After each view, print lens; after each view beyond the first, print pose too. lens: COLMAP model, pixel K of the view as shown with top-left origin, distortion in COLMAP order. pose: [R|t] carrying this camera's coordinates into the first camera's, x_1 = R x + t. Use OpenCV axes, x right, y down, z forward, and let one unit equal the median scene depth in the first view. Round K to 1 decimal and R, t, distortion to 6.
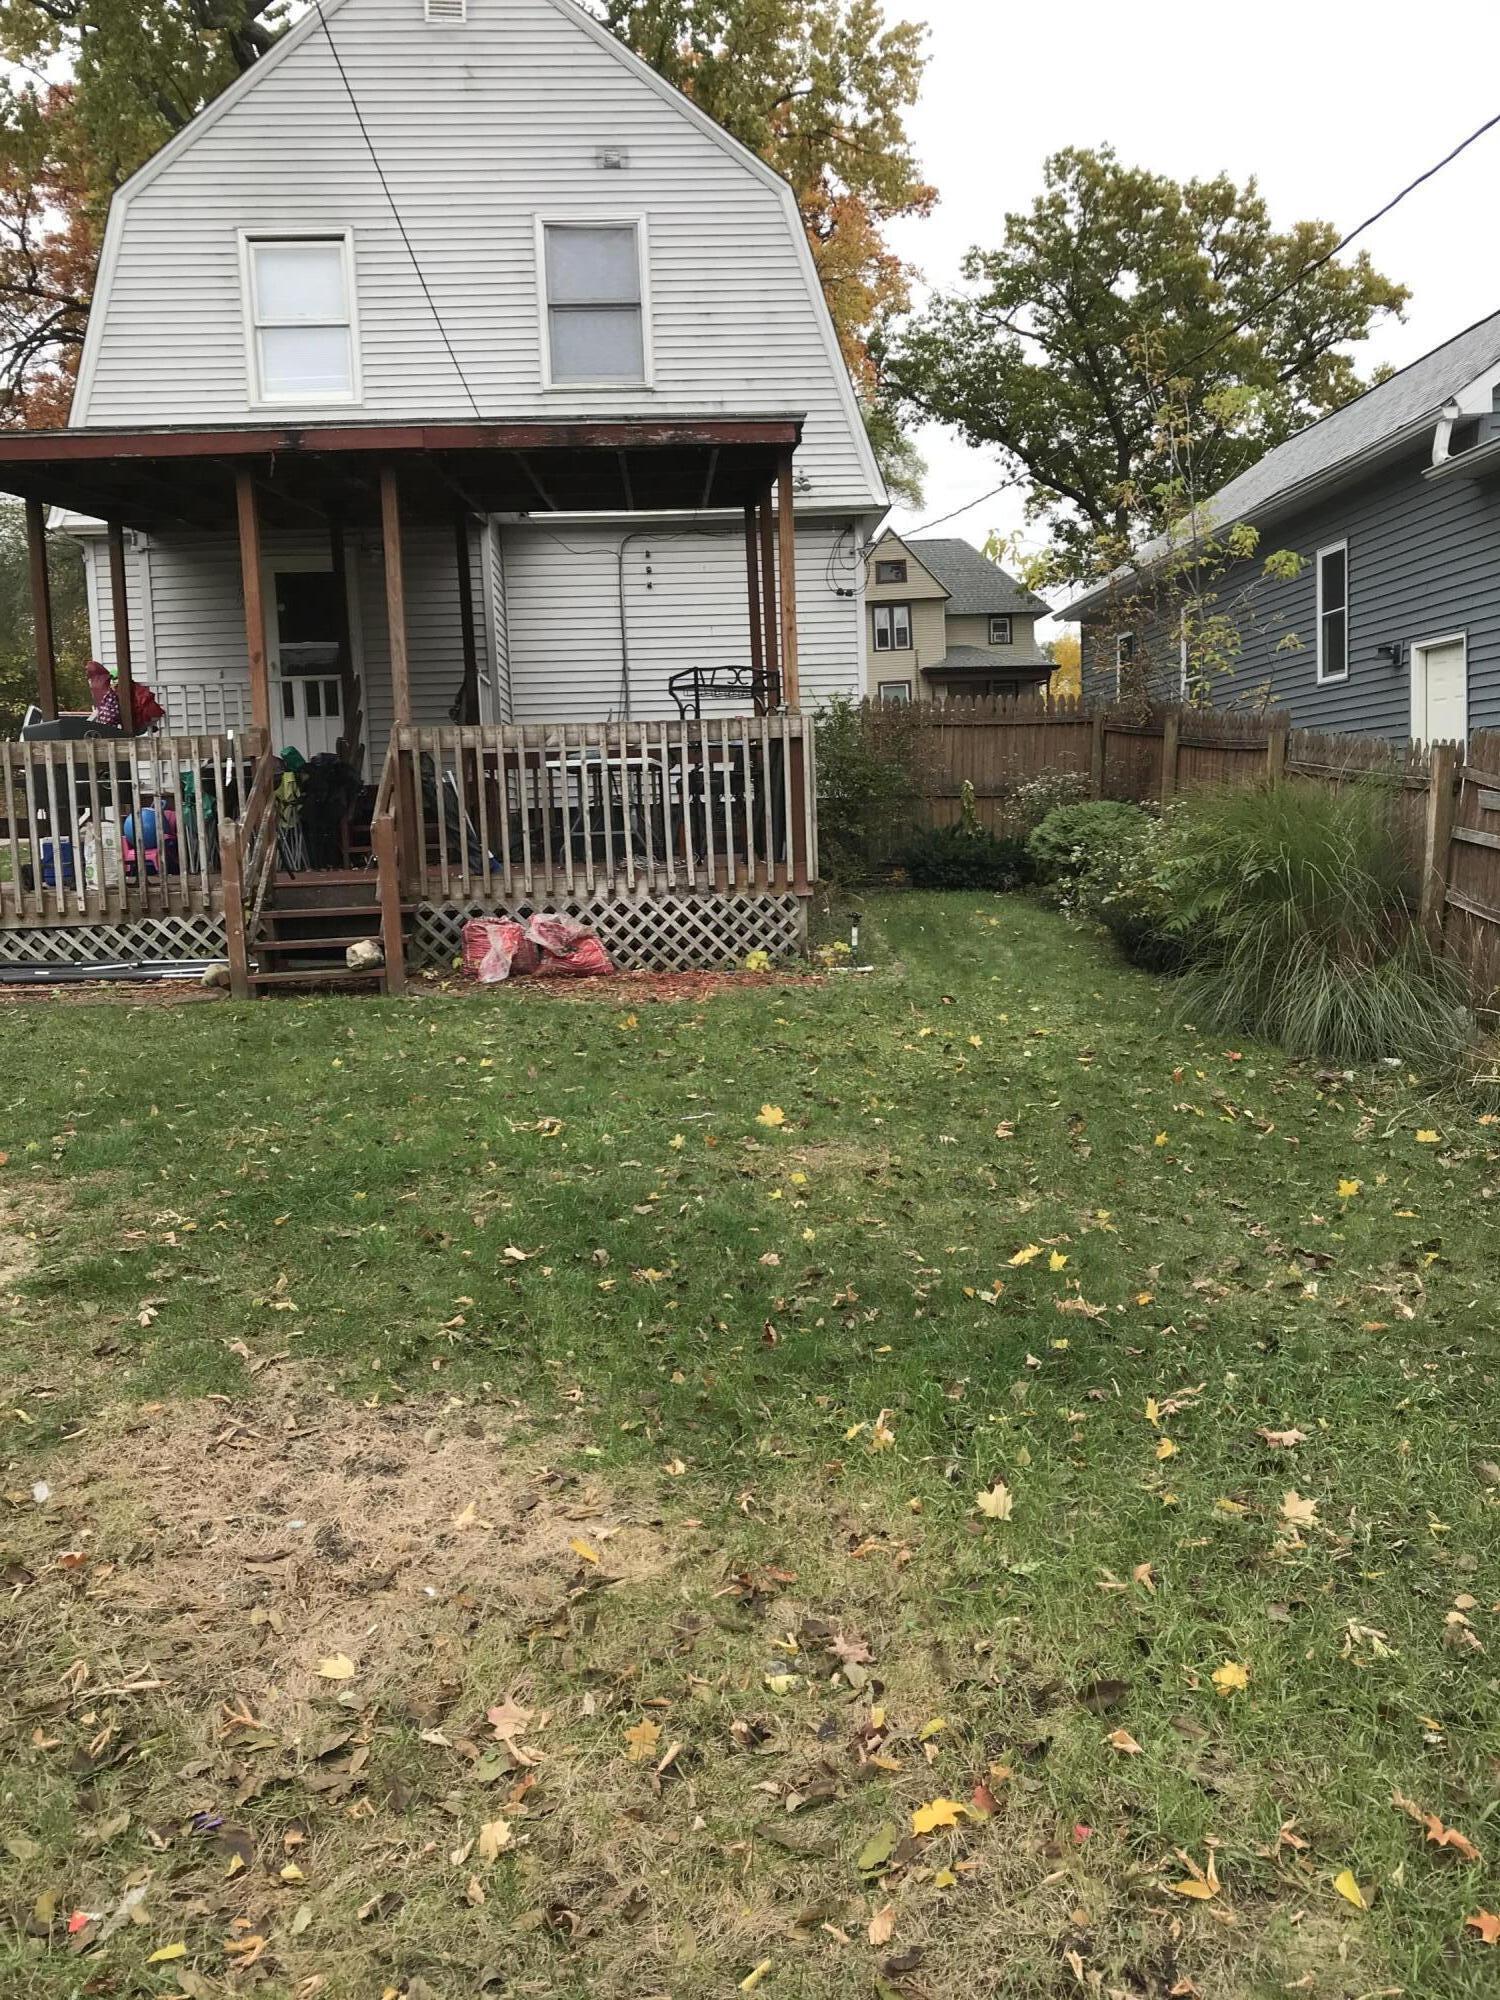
lens RADIAL K [[1638.6, 0, 757.5], [0, 1638.6, 975.1], [0, 0, 1]] dist [-0.002971, 0.010443]
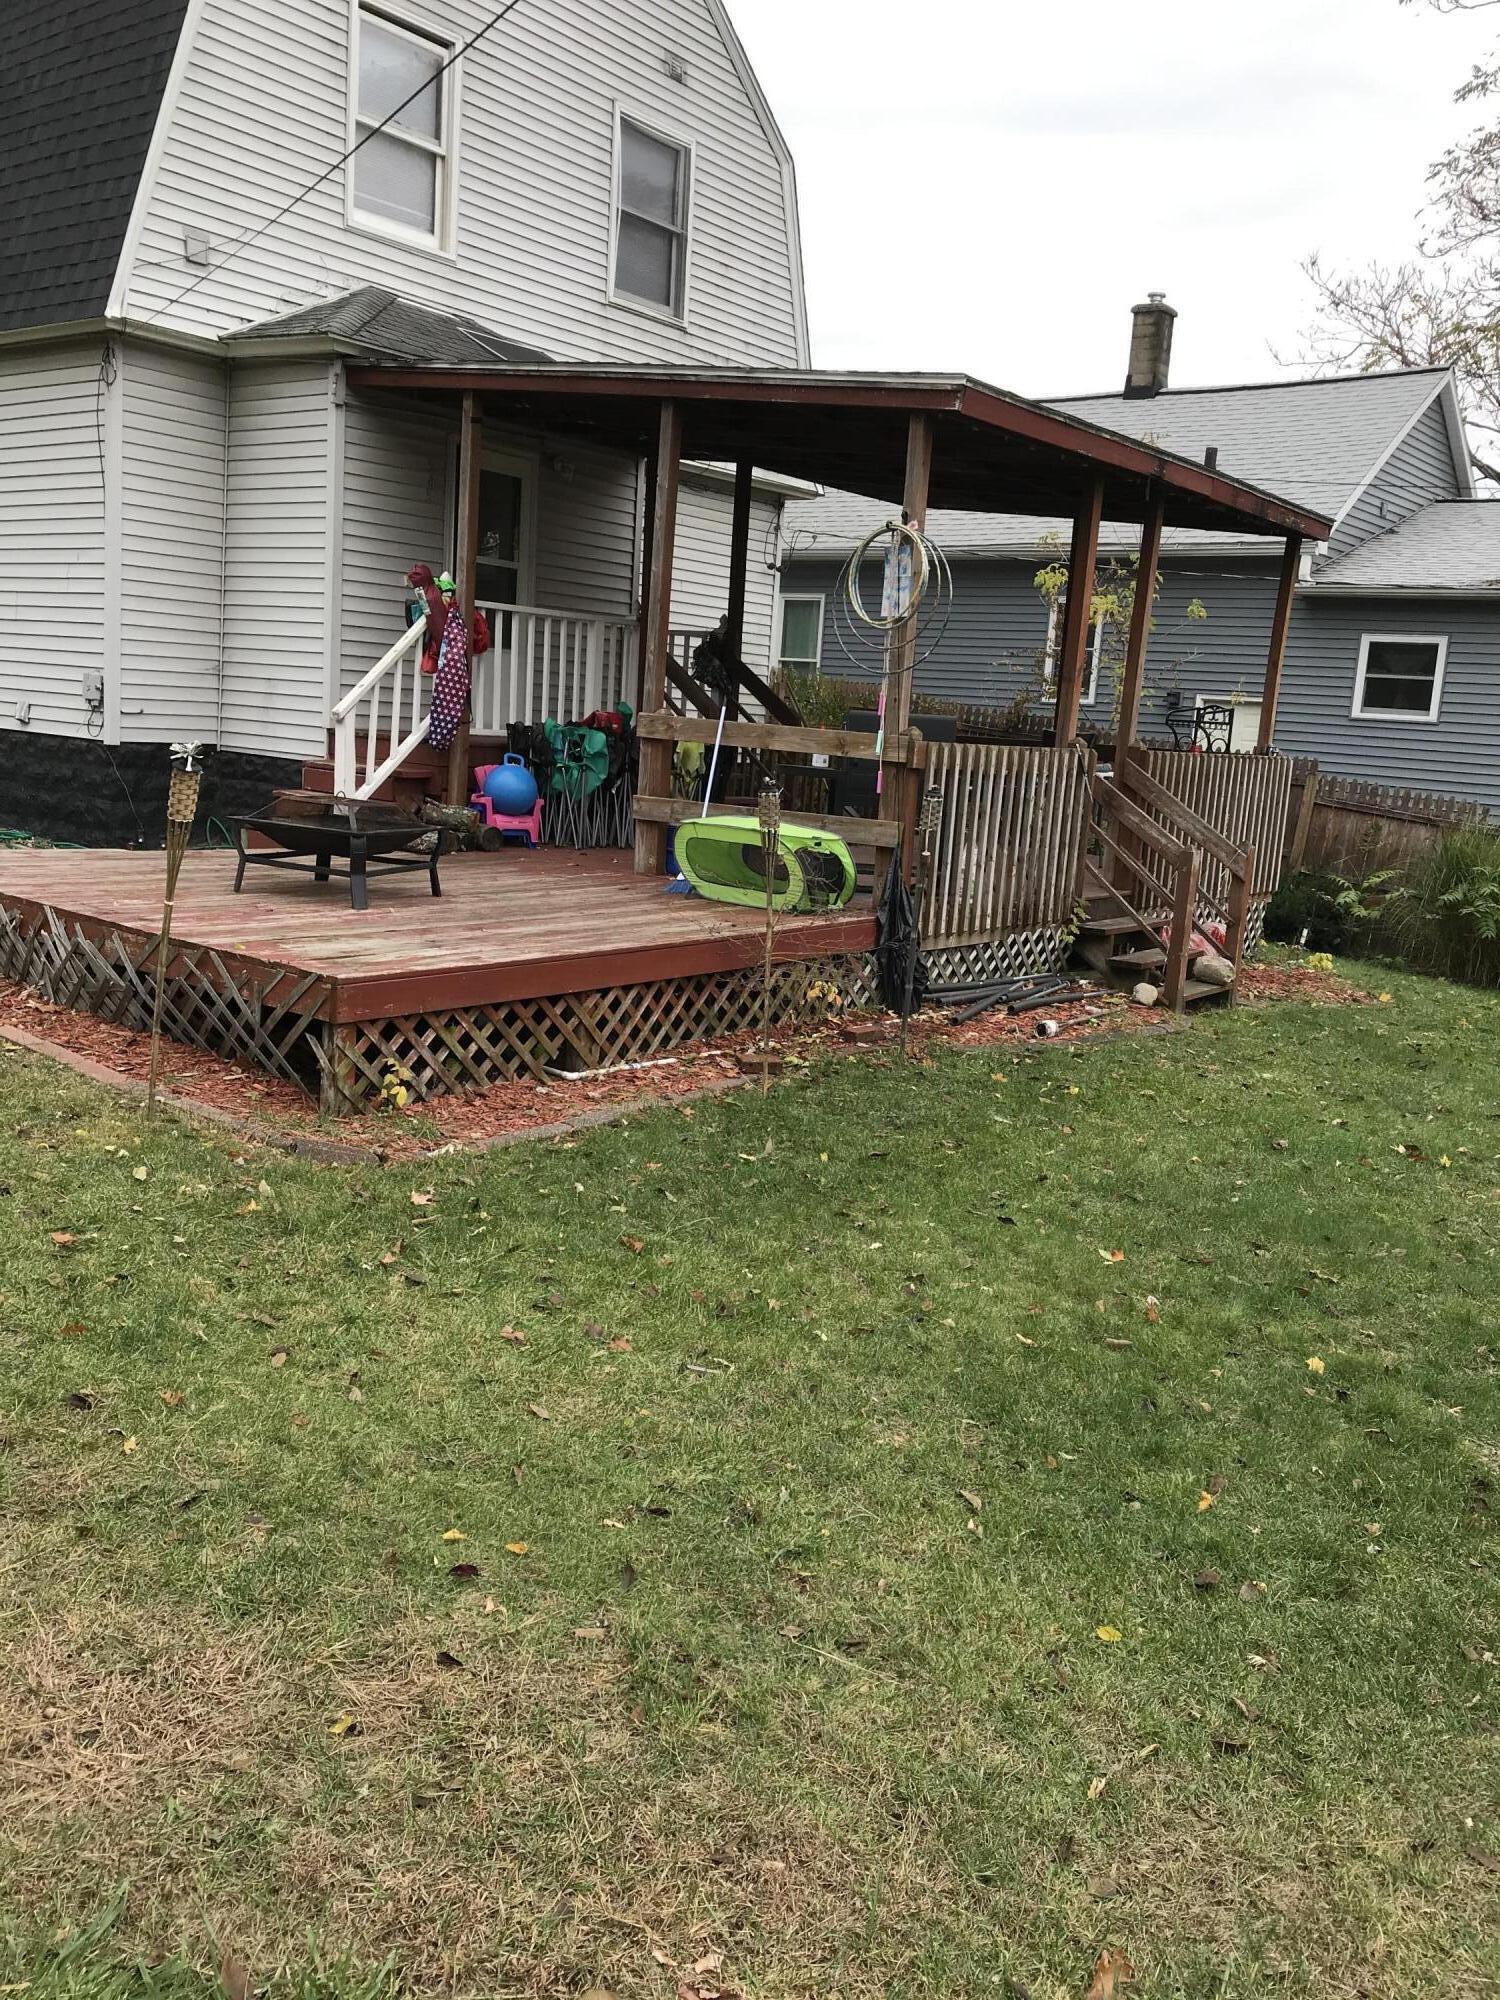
lens RADIAL K [[1609.7, 0, 750.0], [0, 1609.7, 1000.0], [0, 0, 1]] dist [-0.002098, 0.001599]
pose [[0.660304, -0.052302, 0.749175, -0.254594], [-0.022394, 0.995757, 0.089253, -0.016406], [-0.750664, -0.075711, 0.656331, 0.105381]]
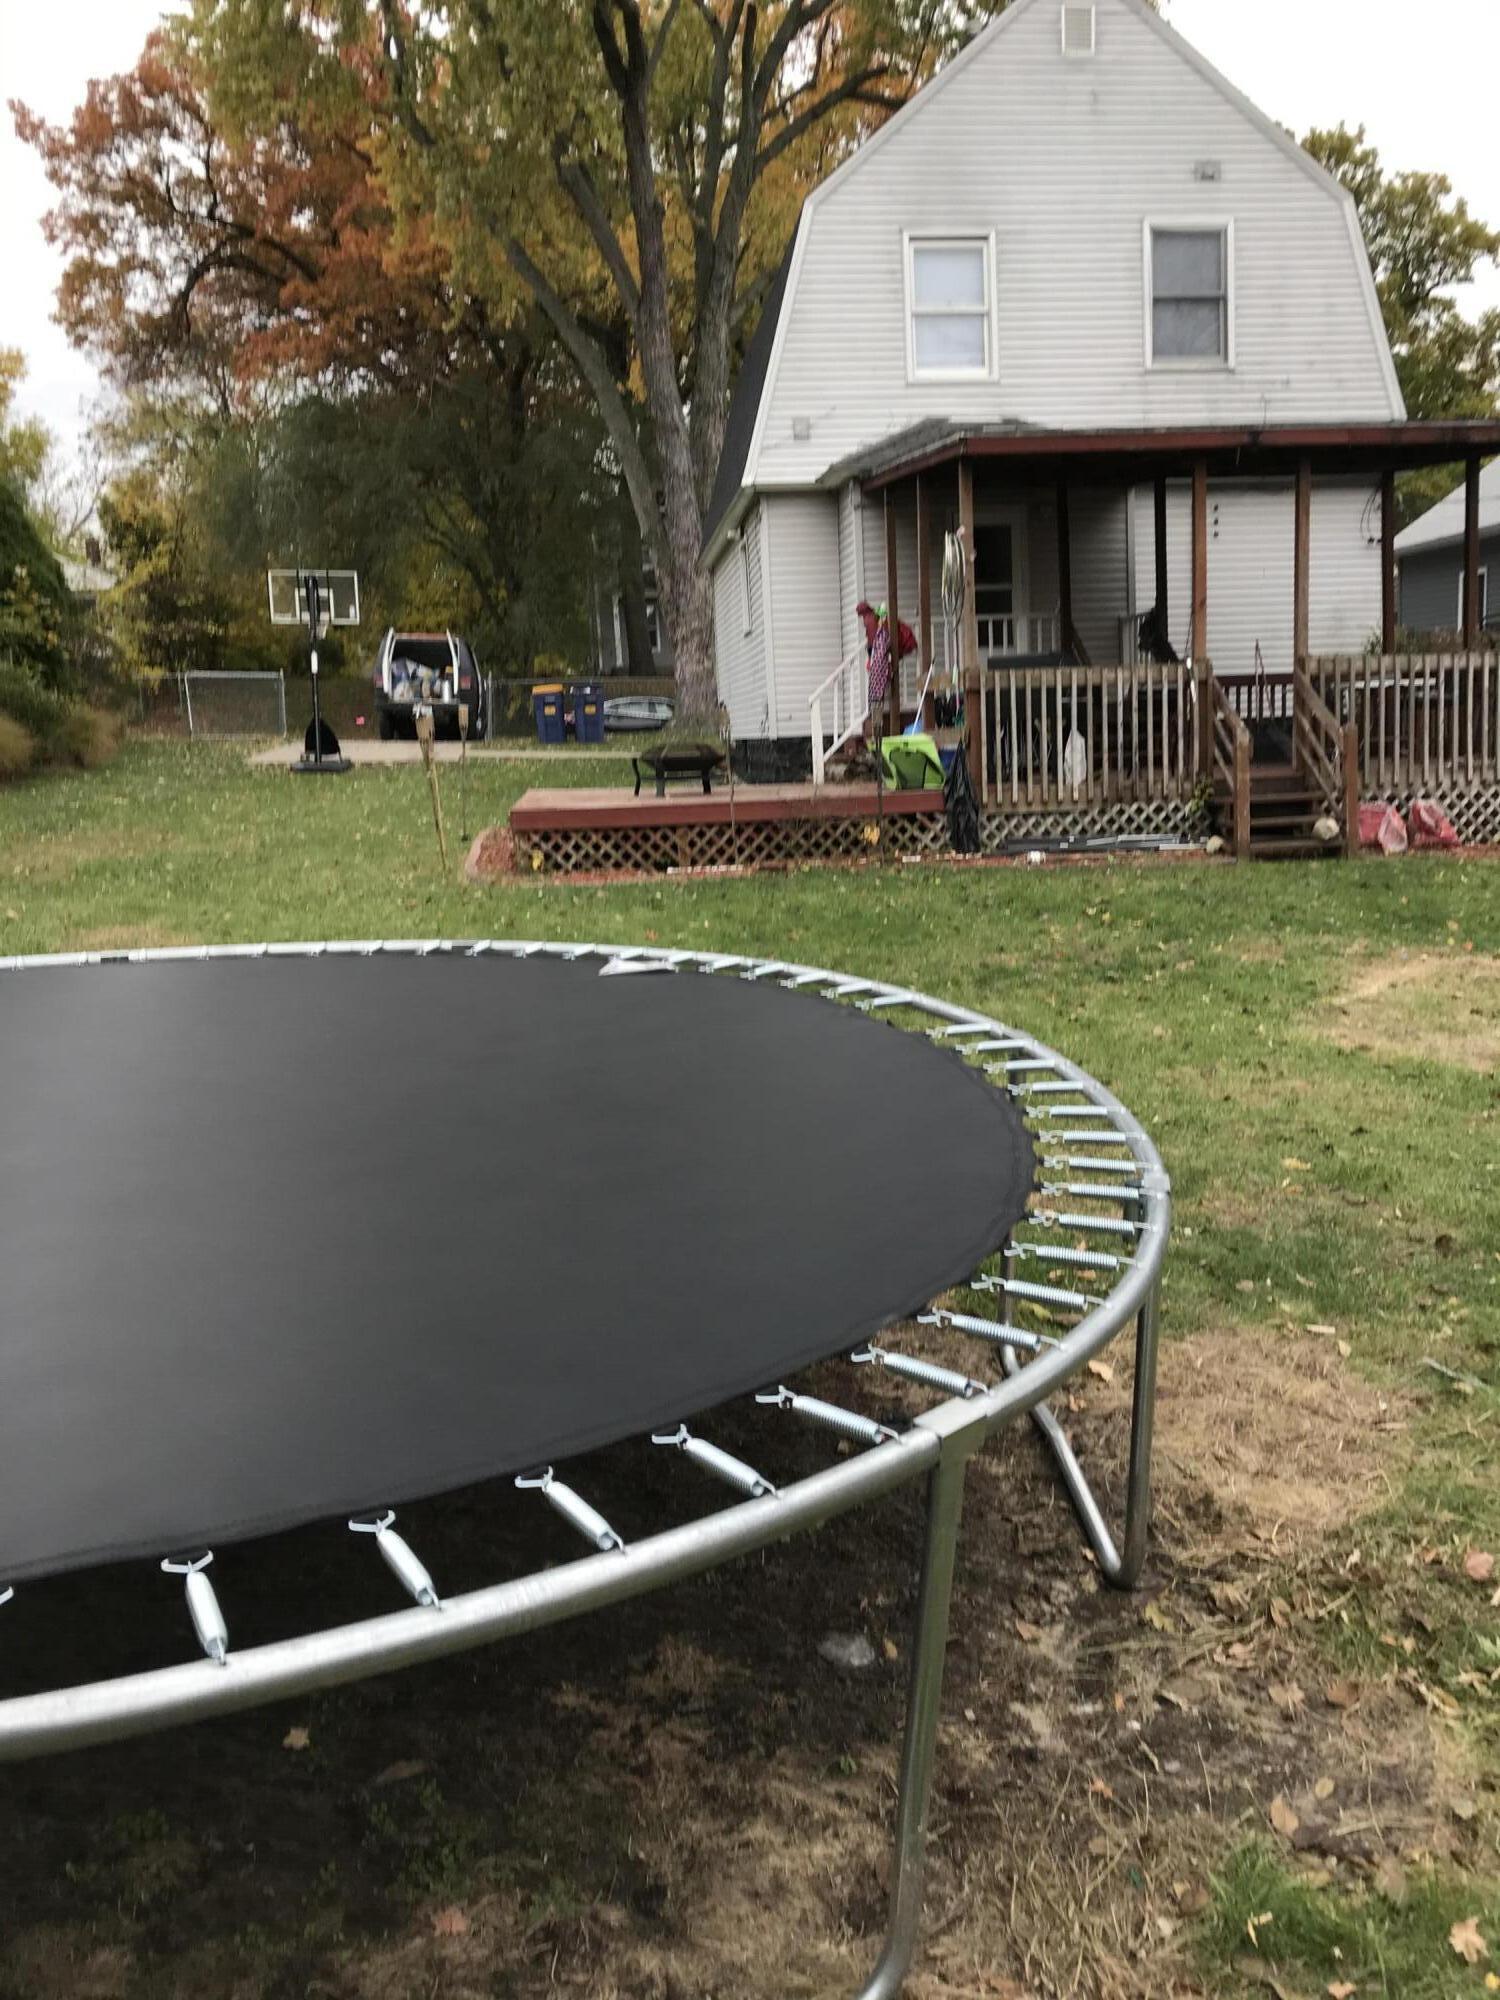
lens RADIAL K [[1638.6, 0, 757.5], [0, 1638.6, 975.1], [0, 0, 1]] dist [-0.002971, 0.010443]
pose [[0.998571, -0.011834, 0.052117, -0.158521], [0.009350, 0.998821, 0.047638, 0.007853], [-0.052619, -0.047083, 0.997504, -0.064593]]
